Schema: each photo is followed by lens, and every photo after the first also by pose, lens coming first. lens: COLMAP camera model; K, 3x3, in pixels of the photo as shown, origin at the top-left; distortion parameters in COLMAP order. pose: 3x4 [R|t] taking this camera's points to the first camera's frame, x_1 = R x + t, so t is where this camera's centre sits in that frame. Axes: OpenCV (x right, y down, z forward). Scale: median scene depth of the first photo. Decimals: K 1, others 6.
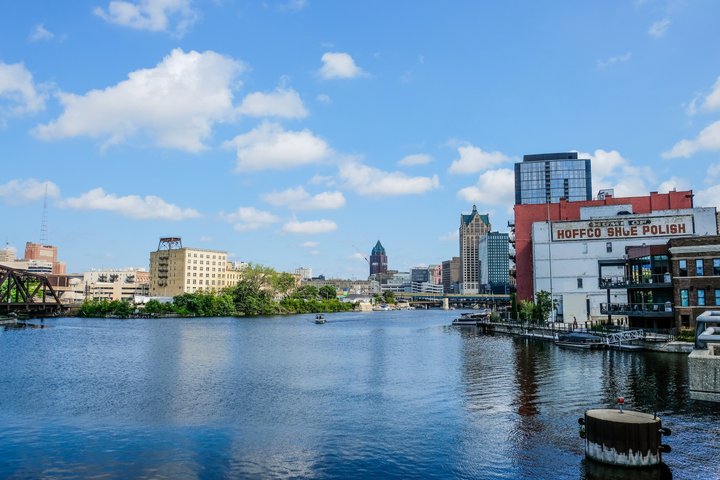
lens RADIAL K [[580.2, 0, 360.7], [0, 580.2, 250.3], [0, 0, 1]] dist [-0.006028, -0.000107]
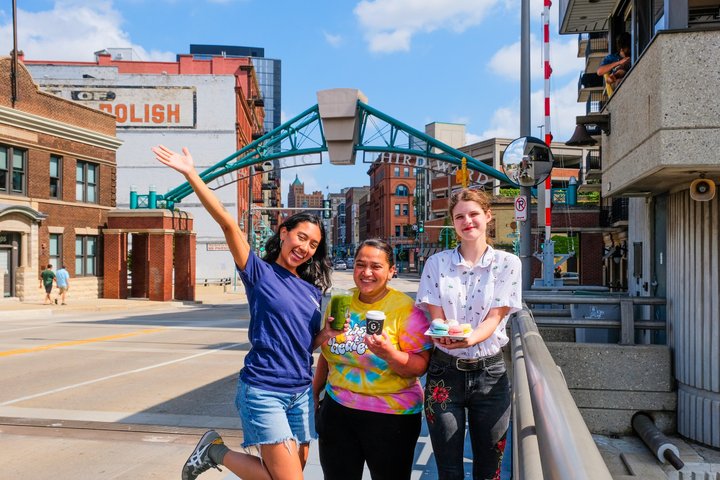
lens RADIAL K [[685.6, 0, 360.0], [0, 685.6, 240.0], [0, 0, 1]] dist [0.003475, 0.002446]
pose [[0.935981, 0.012264, 0.351838, 0.188433], [-0.037242, 0.997235, 0.064313, 0.010440], [-0.350076, -0.073299, 0.933849, 0.143353]]
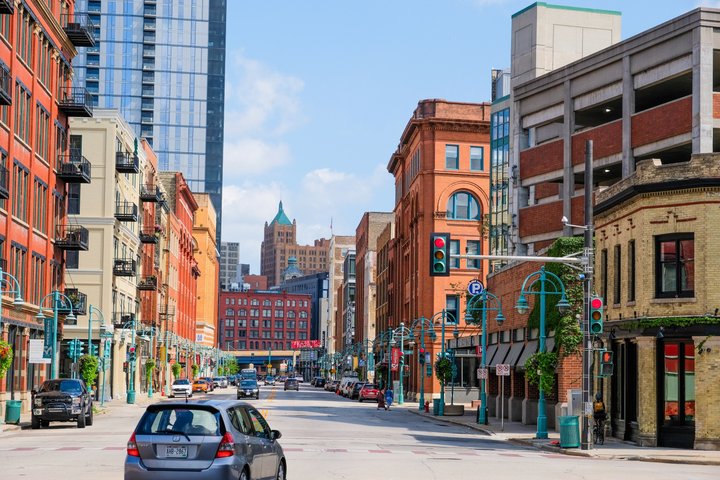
lens RADIAL K [[1391.2, 0, 360.0], [0, 1391.2, 240.0], [0, 0, 1]] dist [0.026945, 0.105357]
pose [[0.953651, 0.051762, 0.296428, 0.241618], [-0.050133, 0.998657, -0.013099, 0.020977], [-0.296708, -0.002369, 0.954965, 0.224358]]
